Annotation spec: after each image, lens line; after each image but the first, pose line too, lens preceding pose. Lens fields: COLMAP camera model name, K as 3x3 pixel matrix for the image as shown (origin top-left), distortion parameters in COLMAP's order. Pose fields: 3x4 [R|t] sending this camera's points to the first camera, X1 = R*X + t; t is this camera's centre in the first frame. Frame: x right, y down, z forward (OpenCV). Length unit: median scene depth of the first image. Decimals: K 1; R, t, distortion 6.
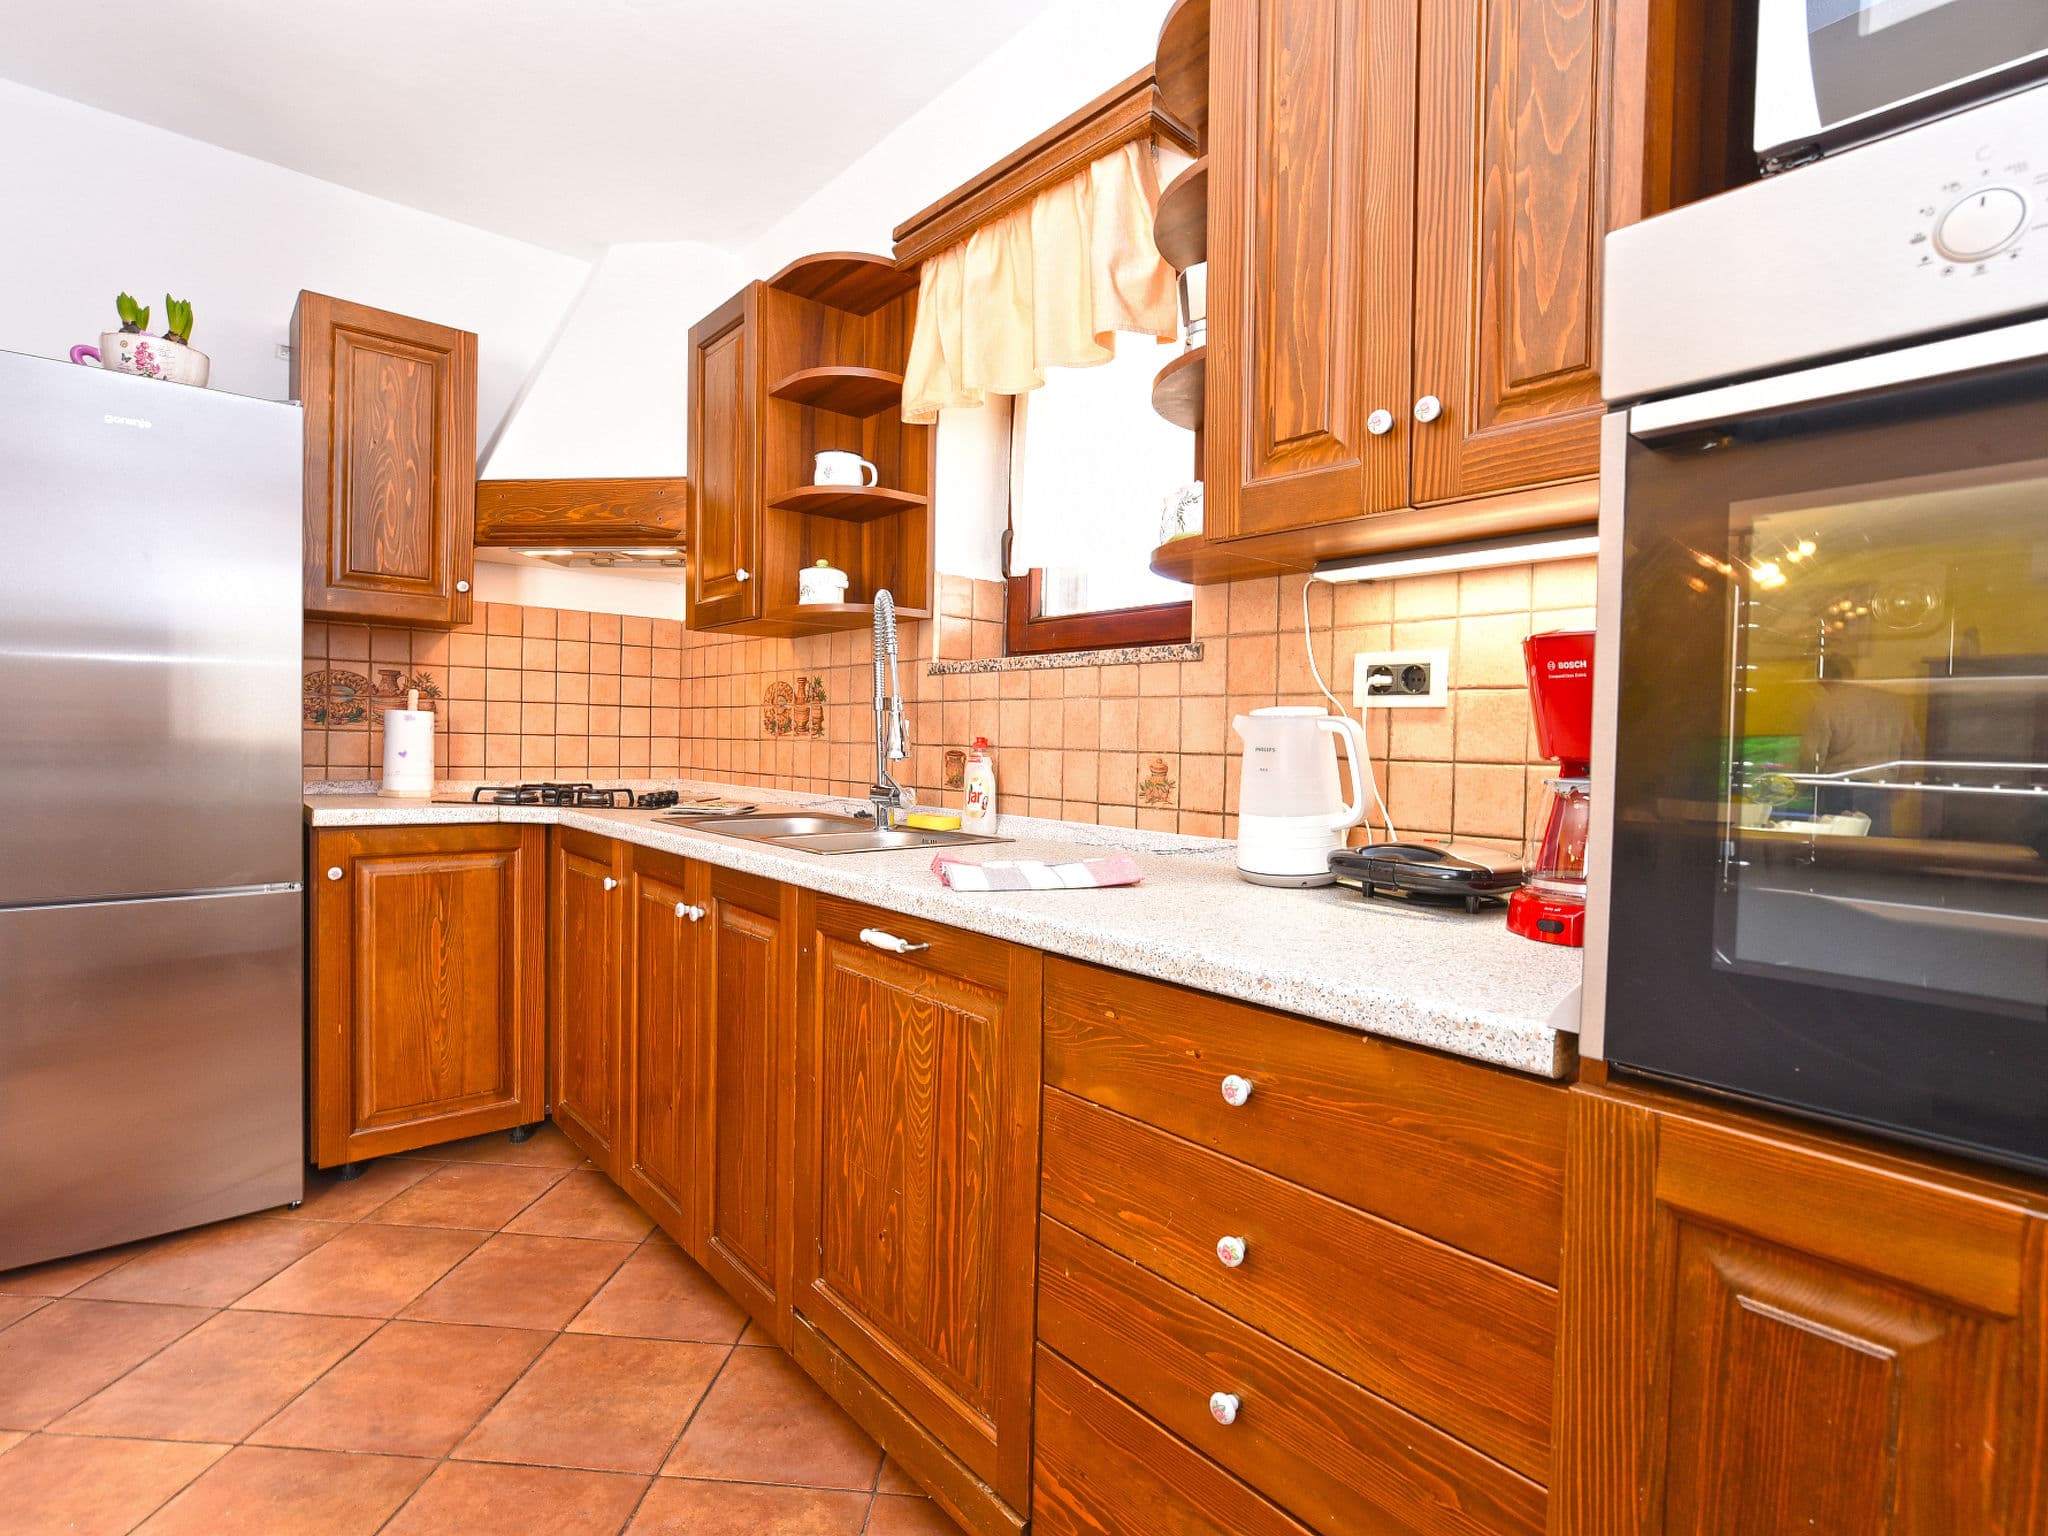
lens RADIAL K [[1010.6, 0, 1032.5], [0, 1010.6, 762.3], [0, 0, 1]] dist [-0.041442, 0.027706]
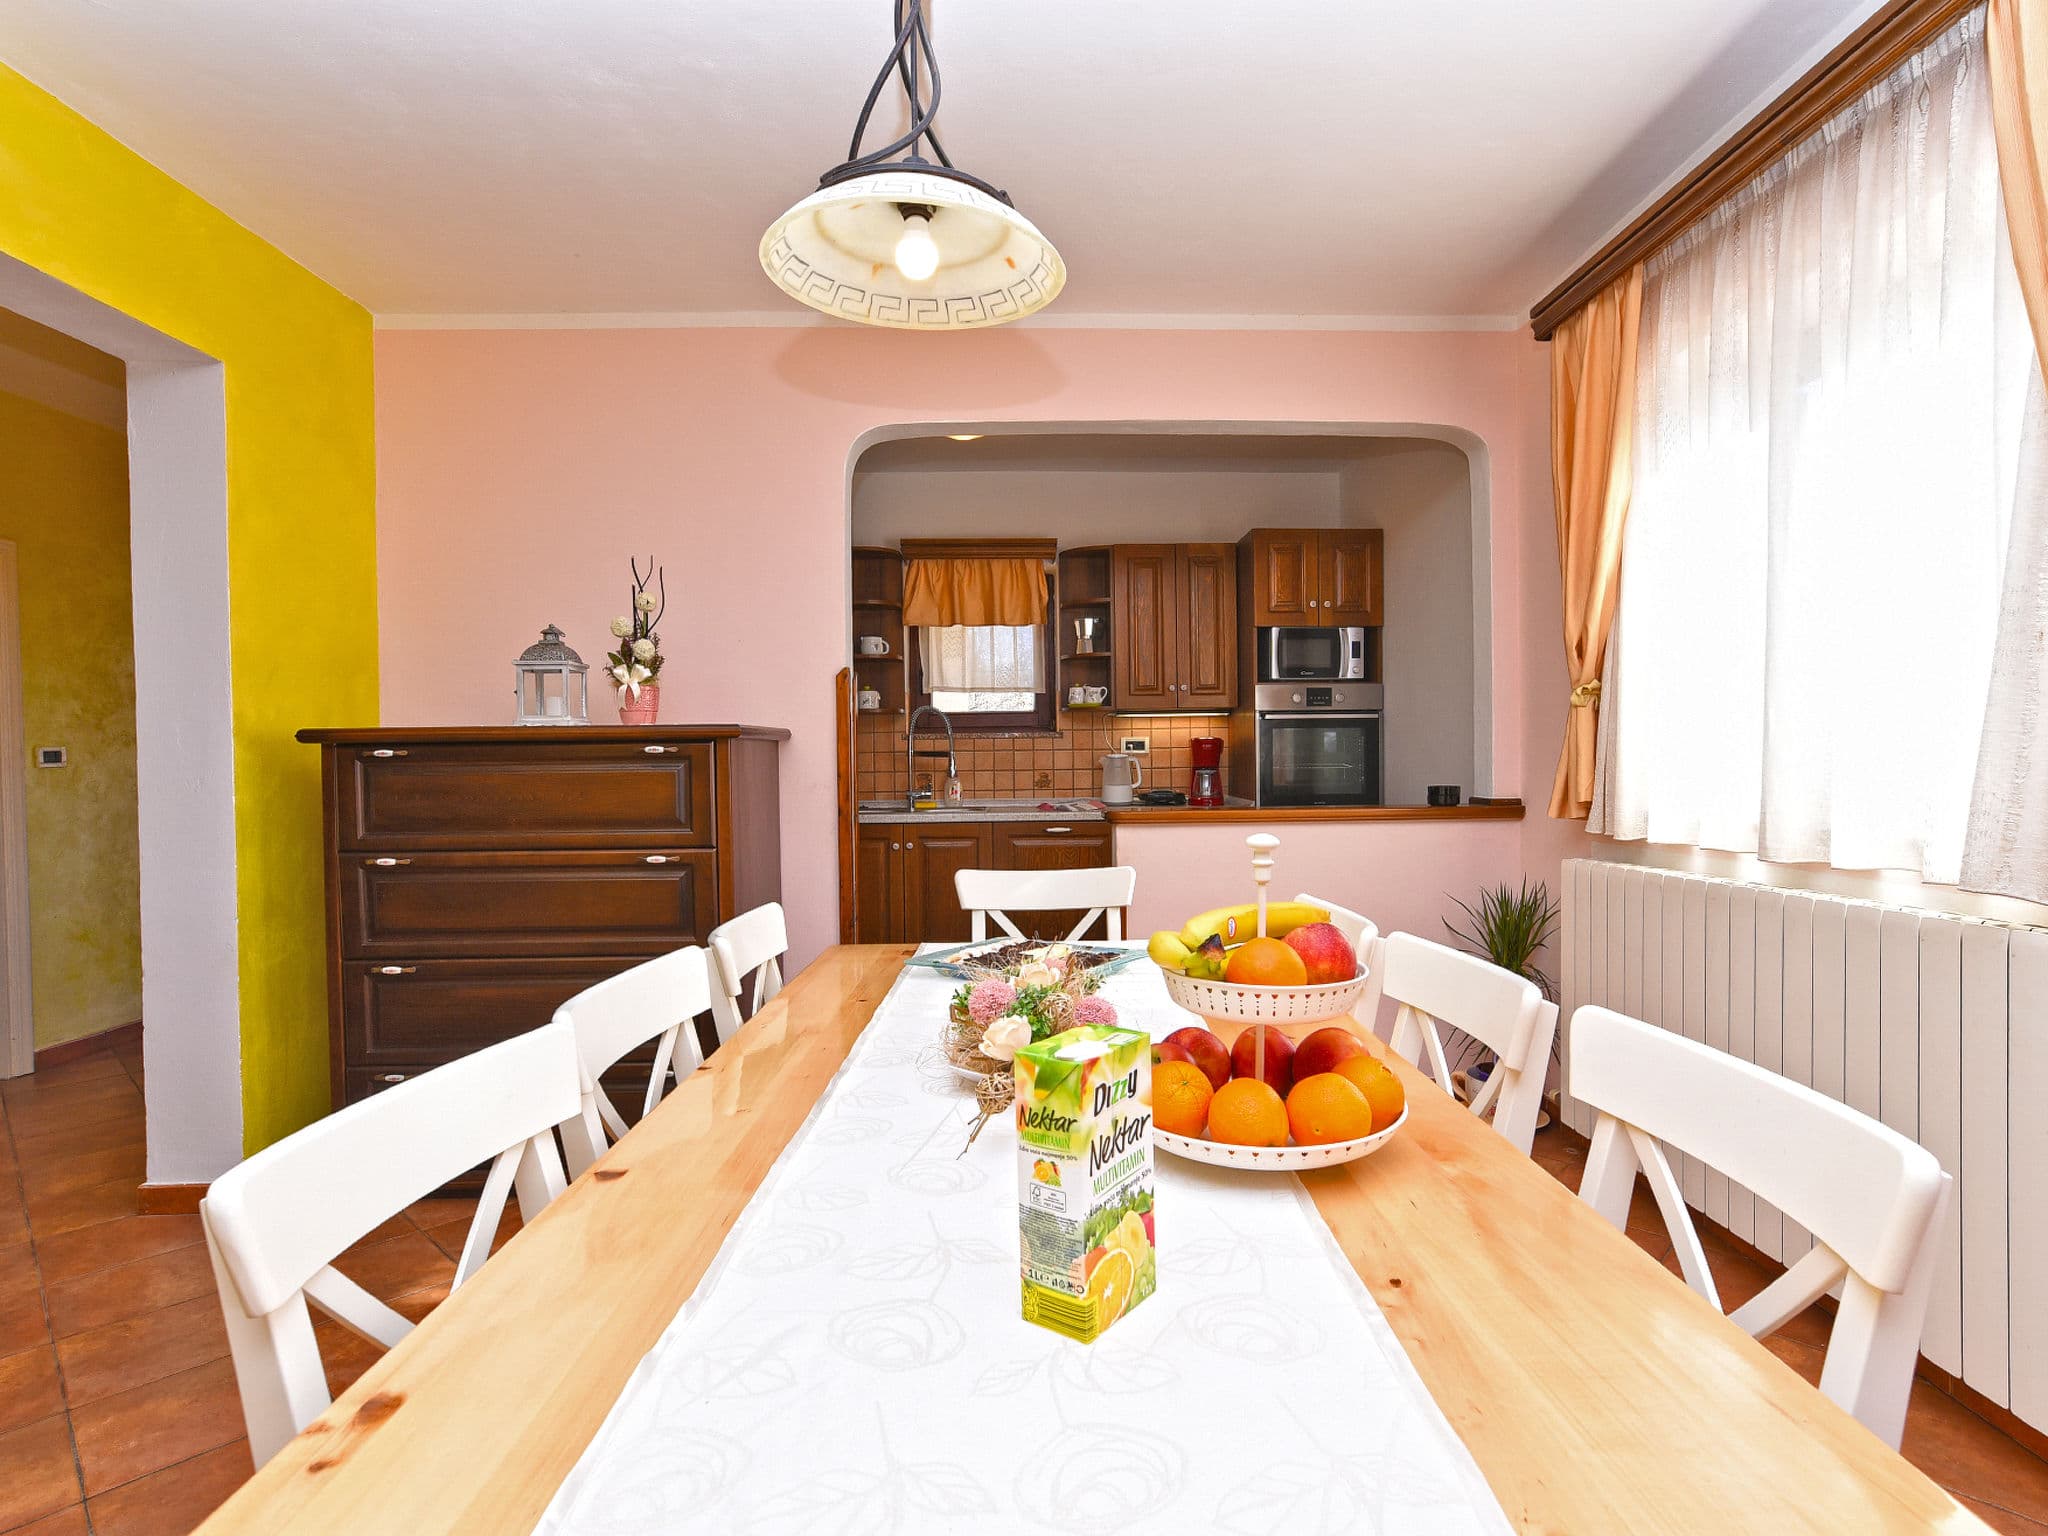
lens RADIAL K [[1038.7, 0, 1042.0], [0, 1038.7, 778.5], [0, 0, 1]] dist [-0.046515, 0.031033]
pose [[0.638227, -0.045480, 0.768504, -2.598129], [0.045429, 0.998739, 0.021377, -0.058521], [-0.768507, 0.021269, 0.639488, -1.053468]]
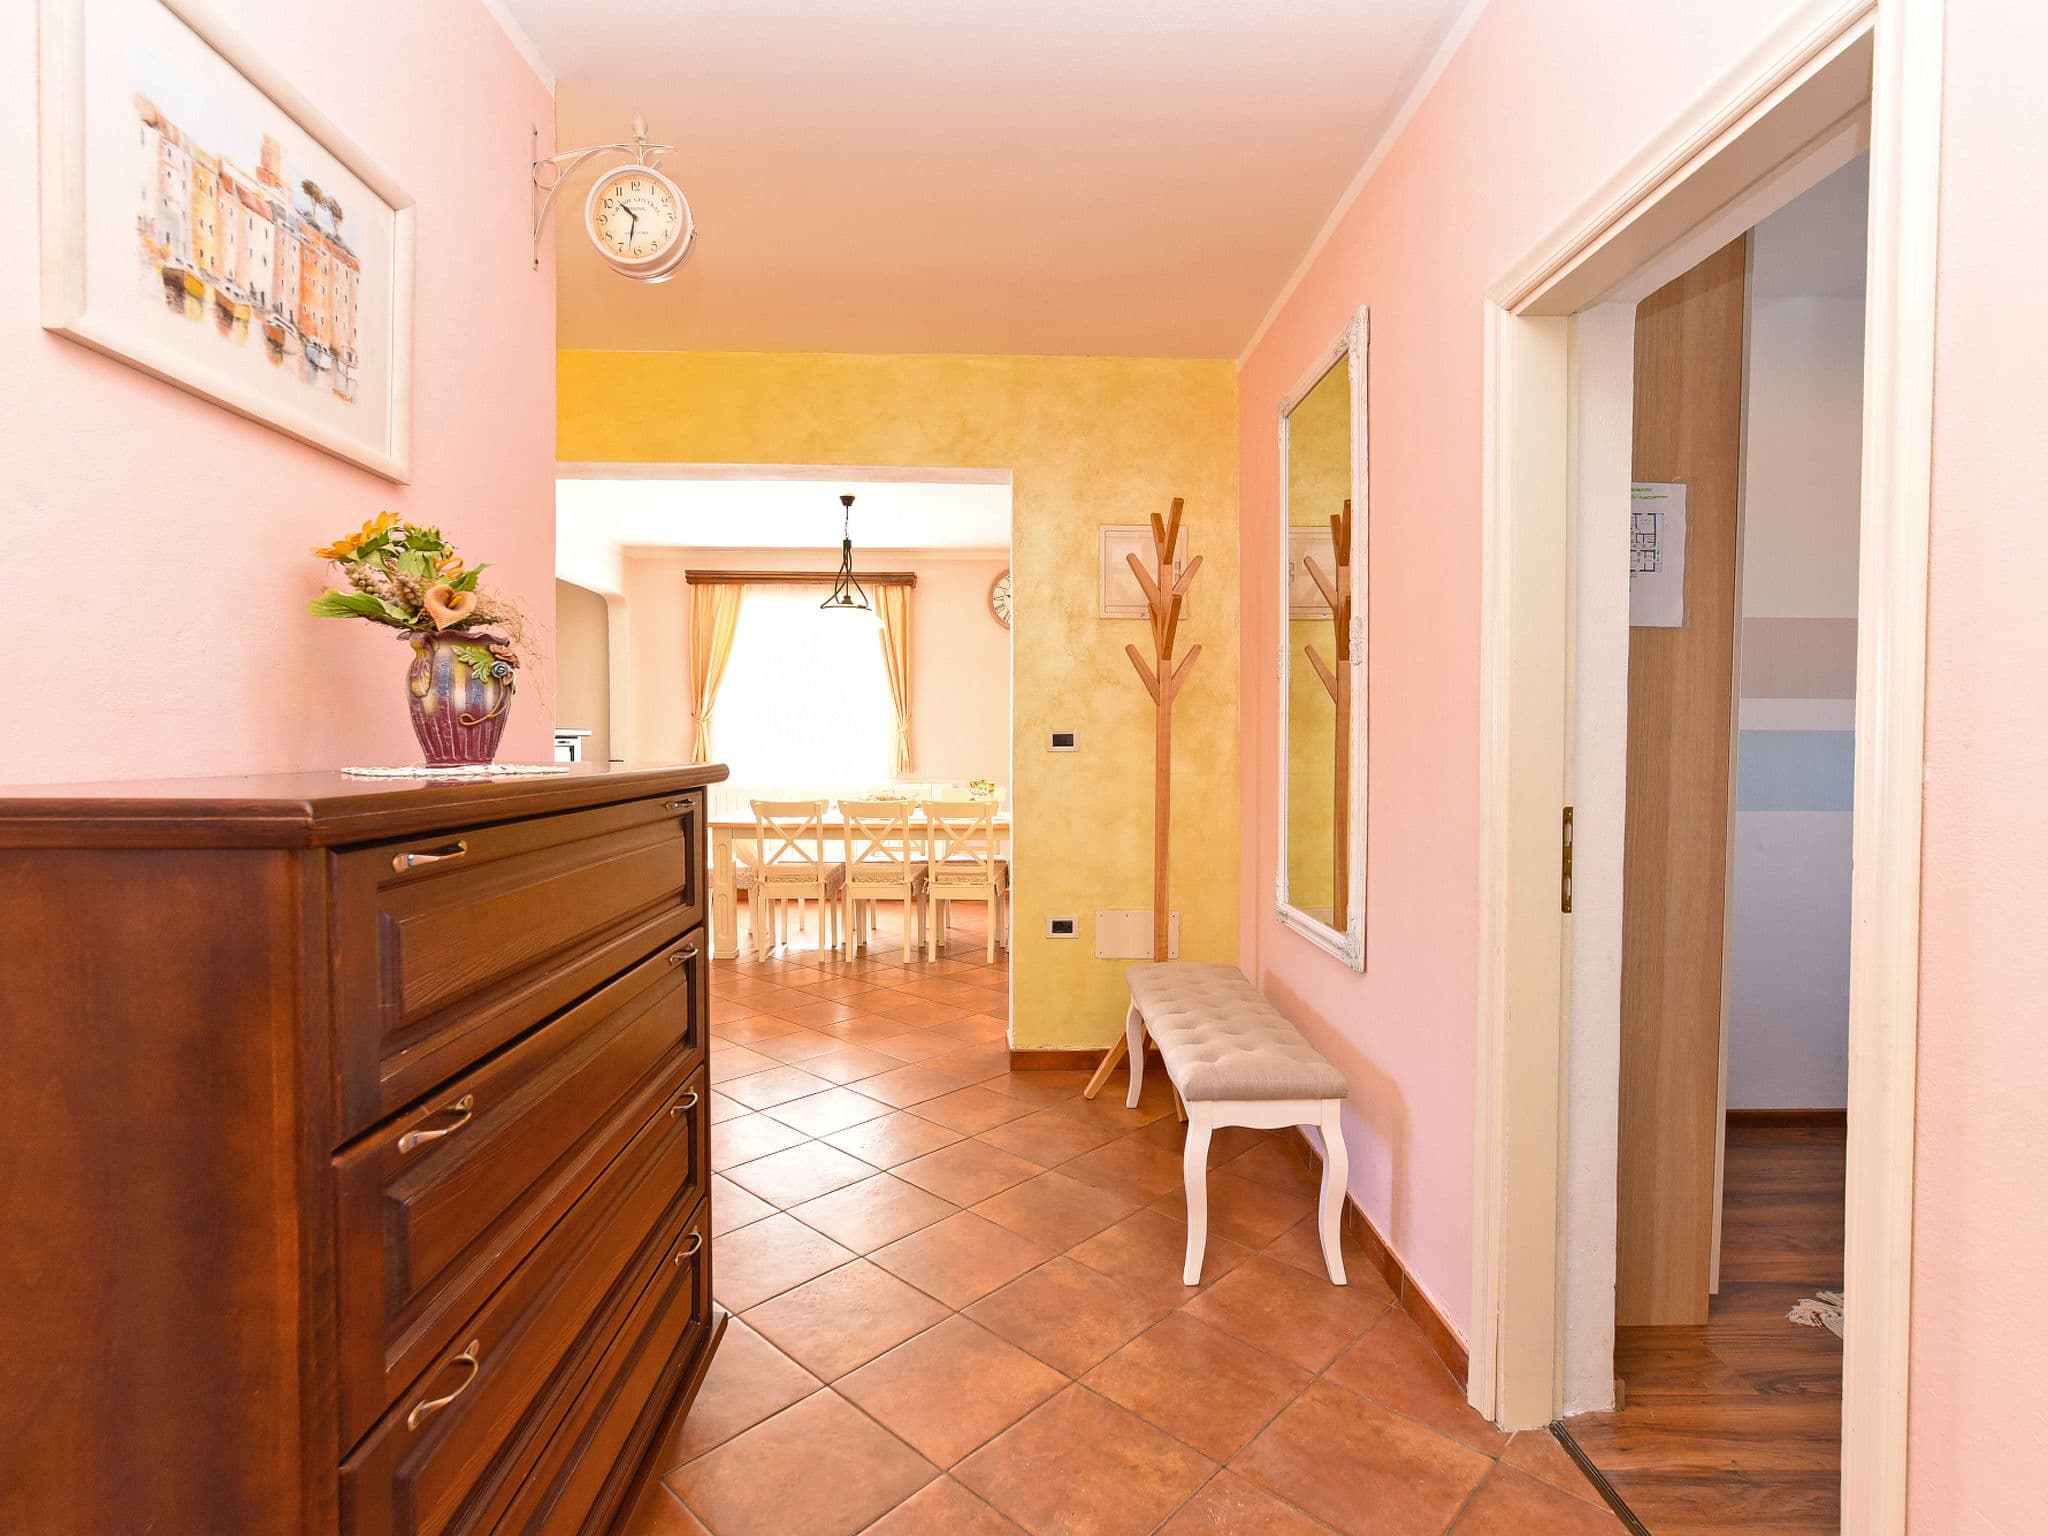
lens RADIAL K [[1010.6, 0, 1032.5], [0, 1010.6, 762.3], [0, 0, 1]] dist [-0.041442, 0.027706]
pose [[-0.775263, -0.038948, 0.630436, -4.926337], [-0.003785, 0.998366, 0.057023, -0.229281], [-0.631627, 0.041822, -0.774144, 2.289734]]
